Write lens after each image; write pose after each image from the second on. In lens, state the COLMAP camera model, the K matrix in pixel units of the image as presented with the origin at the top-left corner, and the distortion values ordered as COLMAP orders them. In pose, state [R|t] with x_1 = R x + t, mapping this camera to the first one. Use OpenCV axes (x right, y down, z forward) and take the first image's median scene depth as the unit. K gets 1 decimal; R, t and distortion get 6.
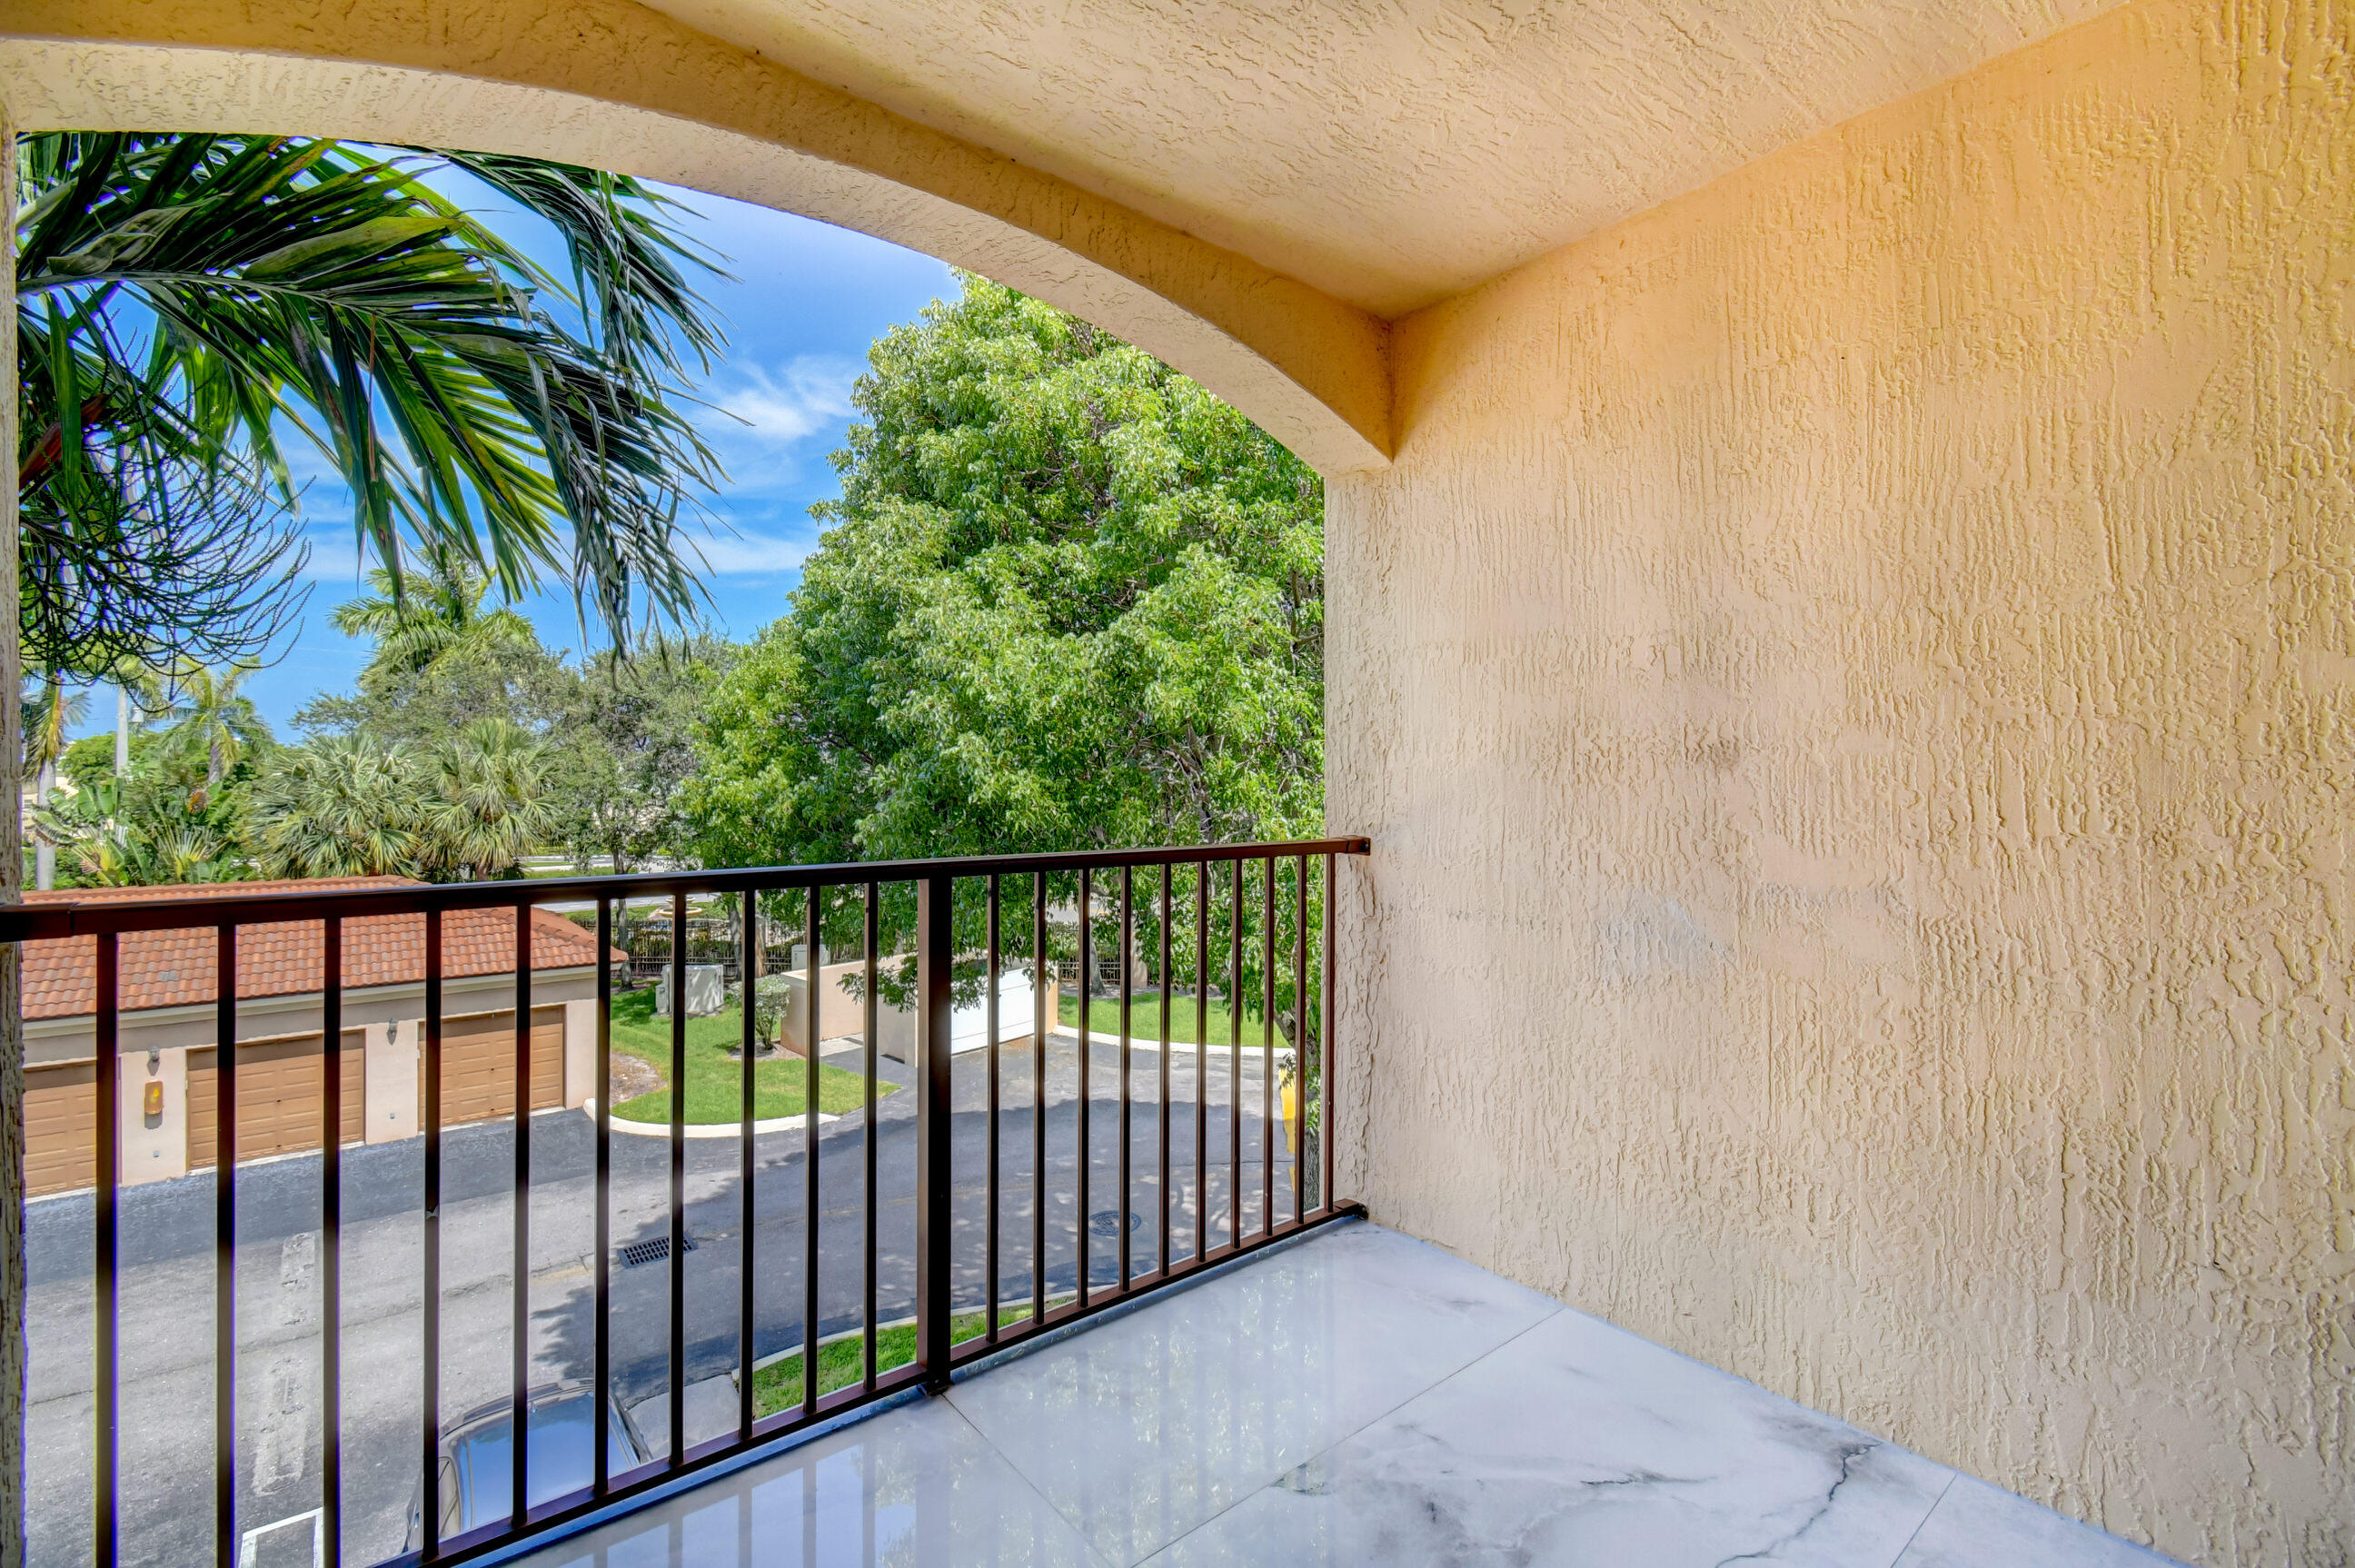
lens RADIAL K [[1058.0, 0, 1177.5], [0, 1058.0, 784.0], [0, 0, 1]] dist [0.001919, 0.000101]
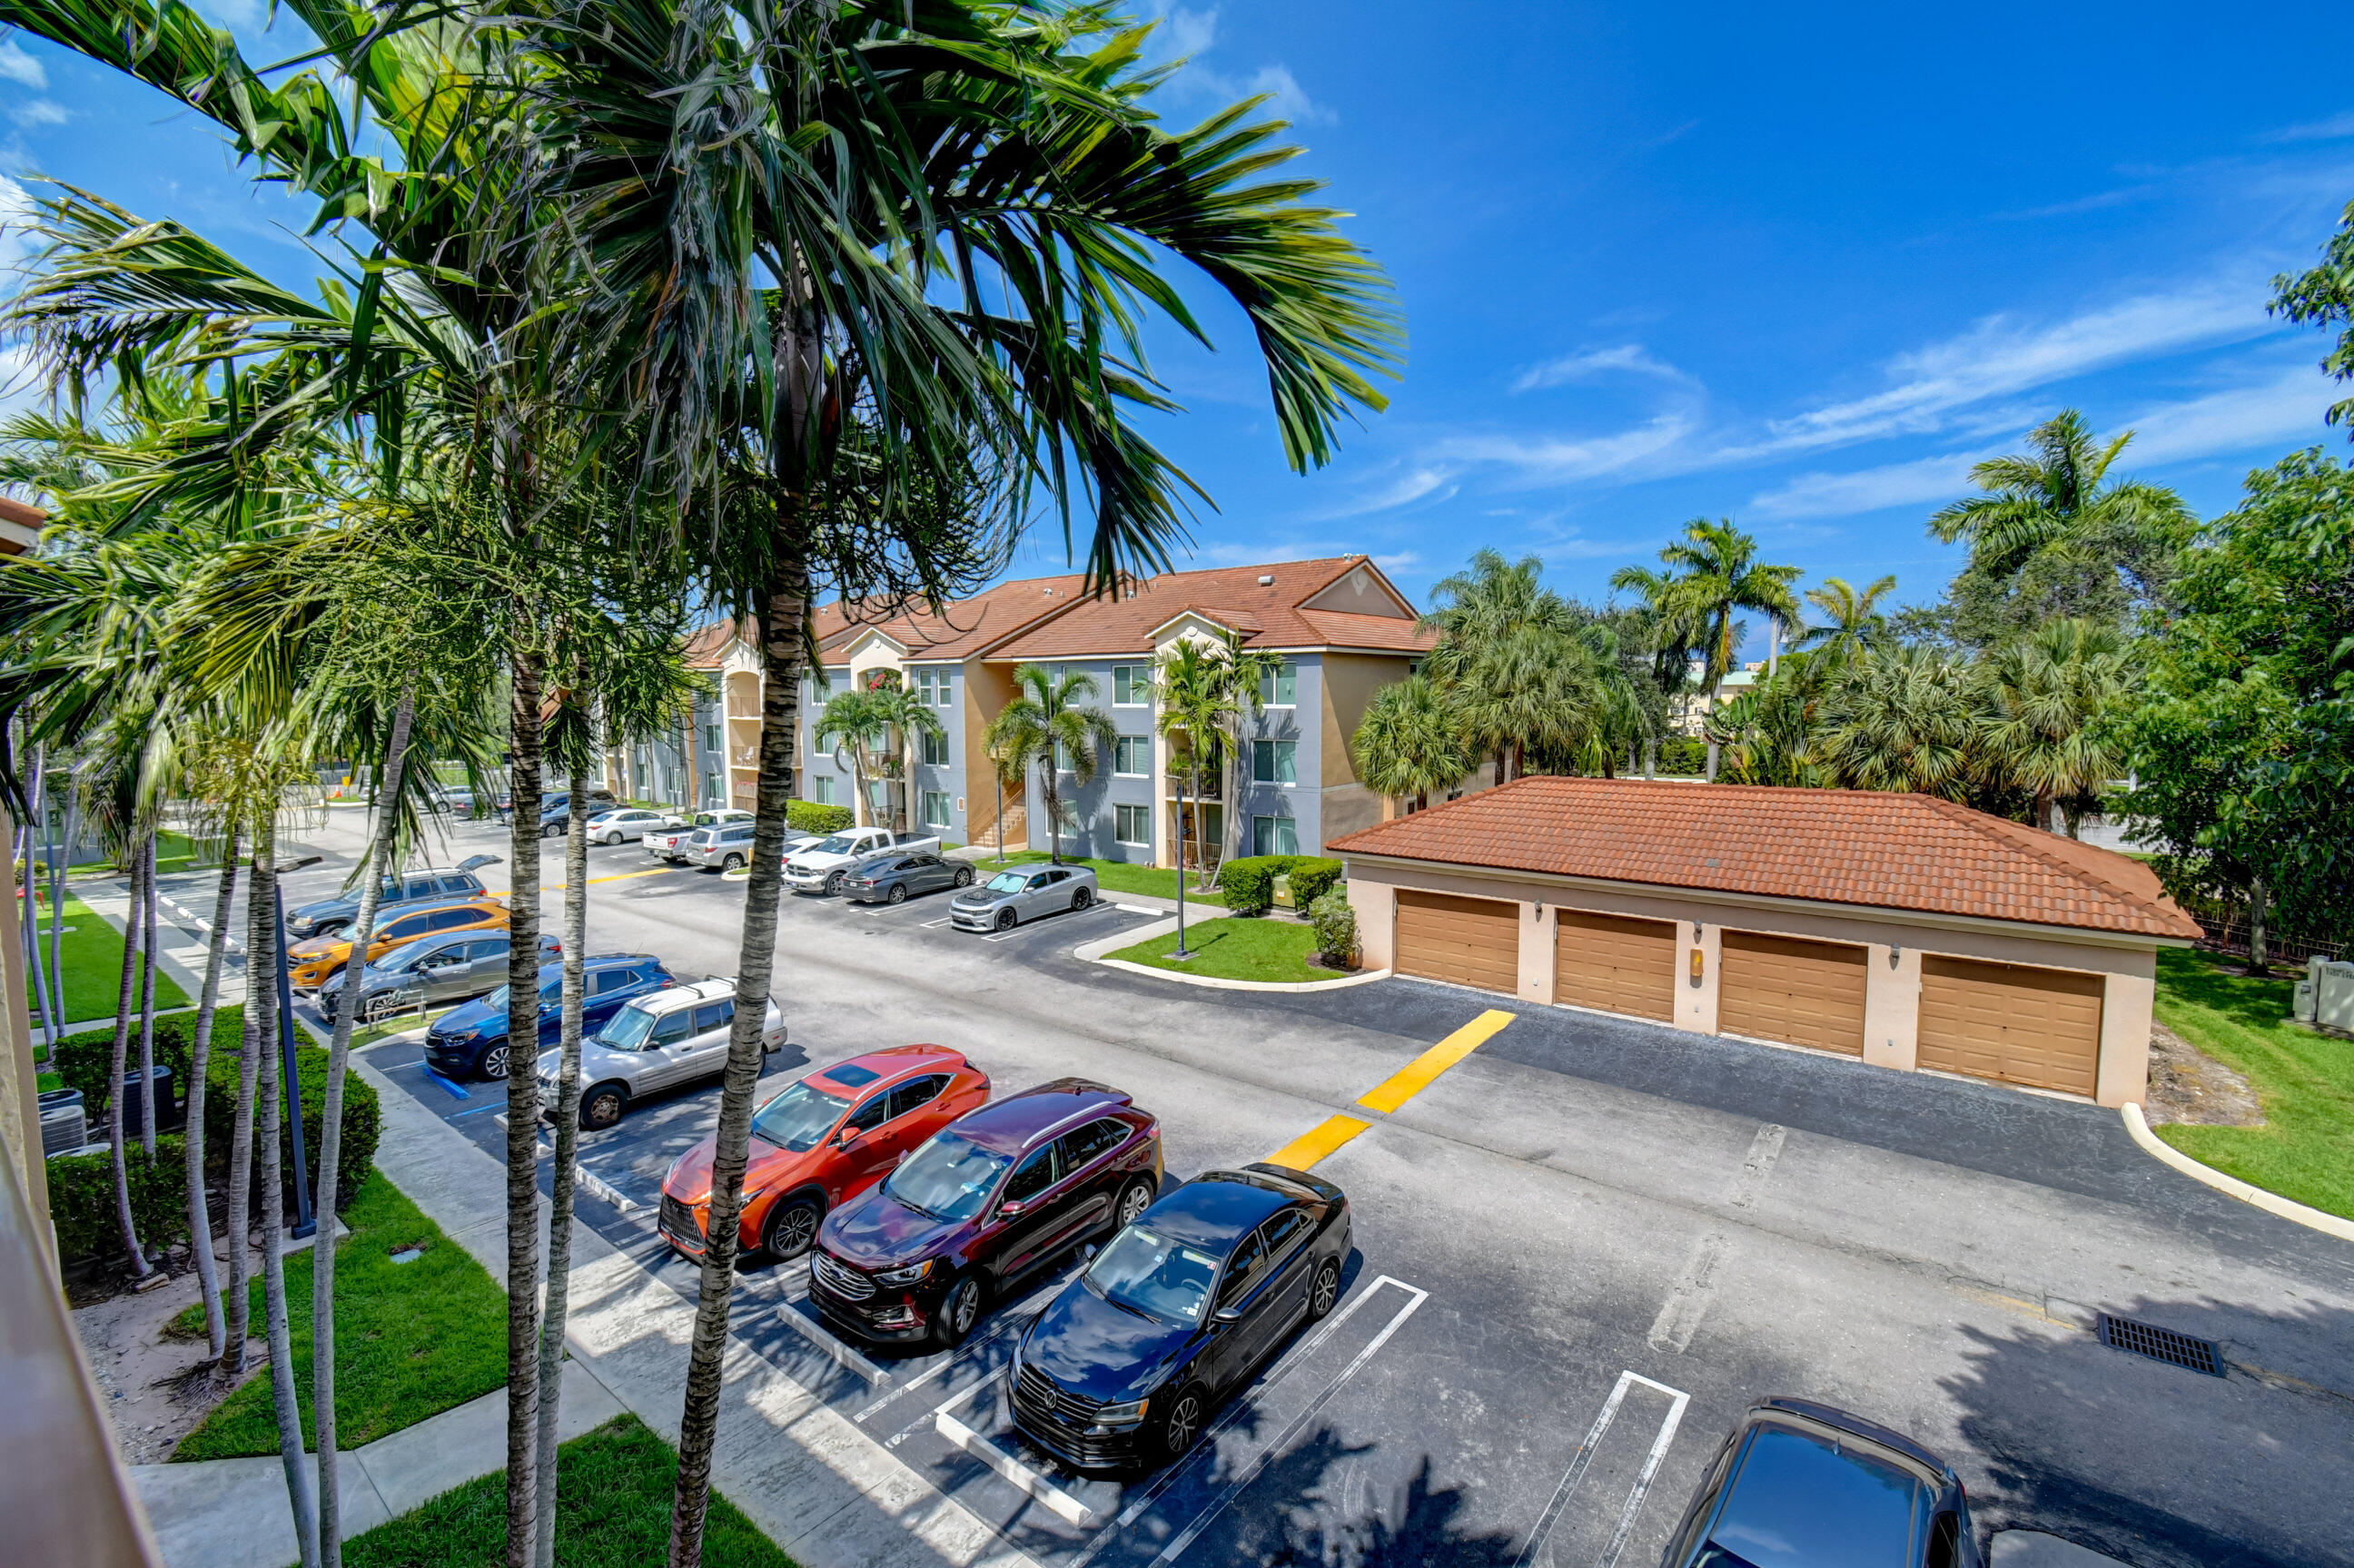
lens RADIAL K [[1033.0, 0, 1177.0], [0, 1033.0, 784.0], [0, 0, 1]] dist [0.000158, -0.000120]
pose [[0.214812, 0.083805, -0.973053, 0.011289], [-0.000408, 0.996319, 0.085719, -0.001155], [0.976655, -0.018017, 0.214056, 0.138364]]
